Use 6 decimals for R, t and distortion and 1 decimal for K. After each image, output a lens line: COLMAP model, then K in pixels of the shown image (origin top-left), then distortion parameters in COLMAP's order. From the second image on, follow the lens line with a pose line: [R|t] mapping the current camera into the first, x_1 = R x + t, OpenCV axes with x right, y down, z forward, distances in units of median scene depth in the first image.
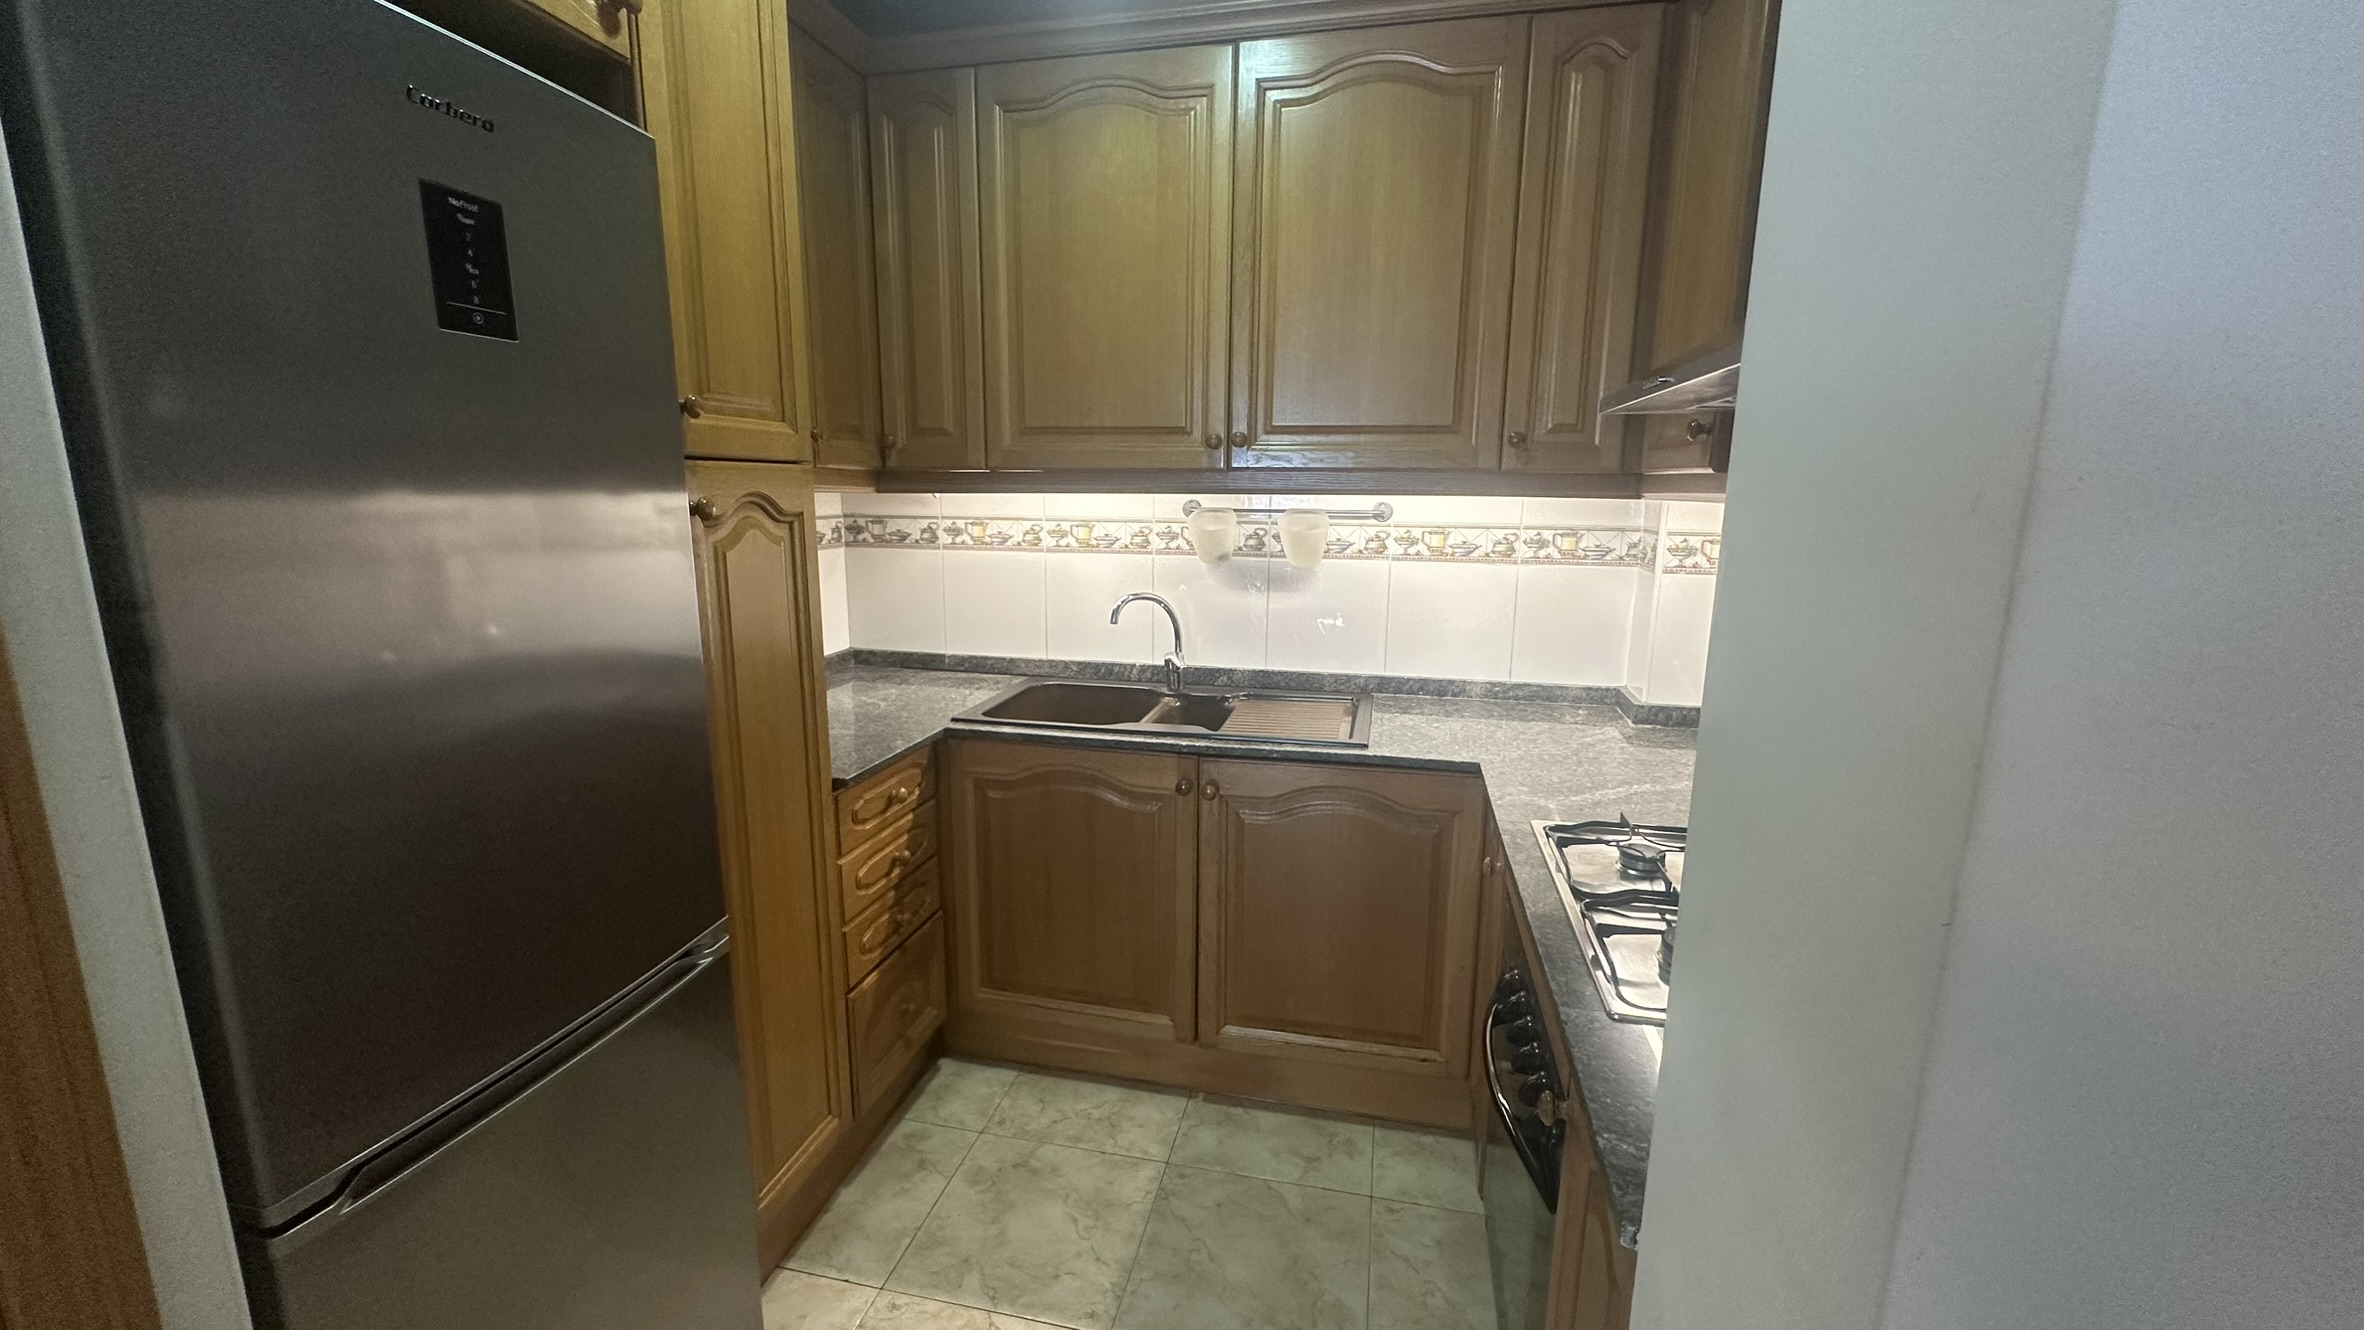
lens RADIAL K [[947.4, 0, 1165.7], [0, 947.4, 665.6], [0, 0, 1]] dist [-0.004727, 0.001247]
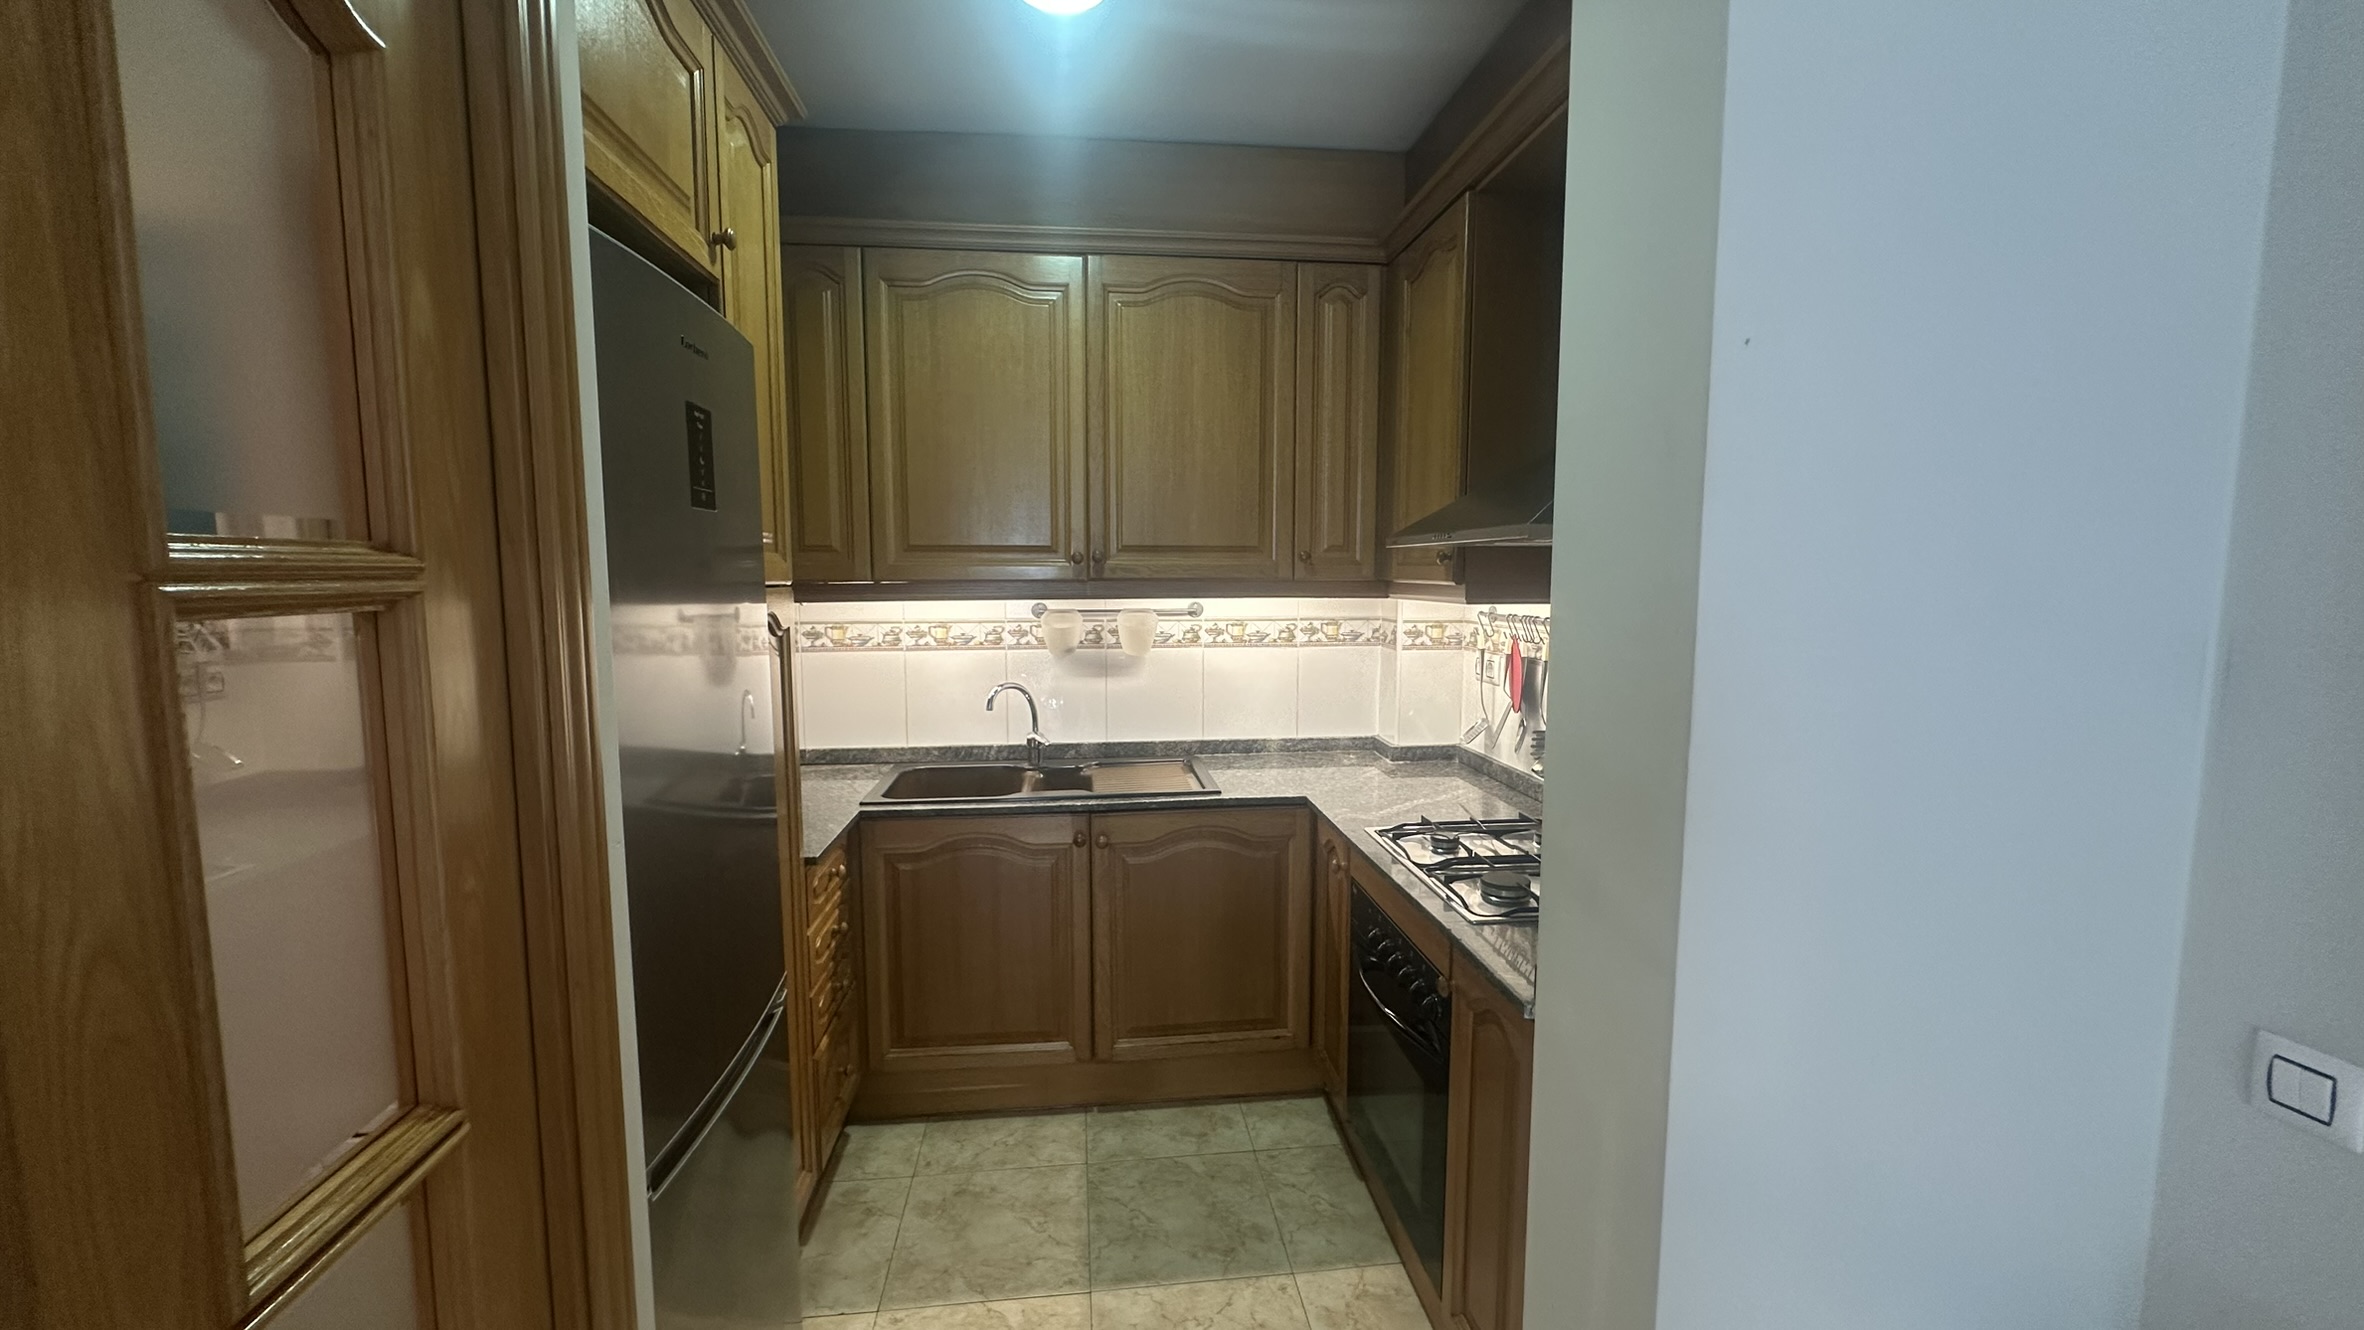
lens RADIAL K [[947.4, 0, 1169.1], [0, 947.4, 670.6], [0, 0, 1]] dist [-0.004727, 0.001247]
pose [[0.944304, -0.043673, 0.326163, -0.250467], [0.071990, 0.994562, -0.075255, 0.012084], [-0.321102, 0.094544, 0.942313, -0.192433]]
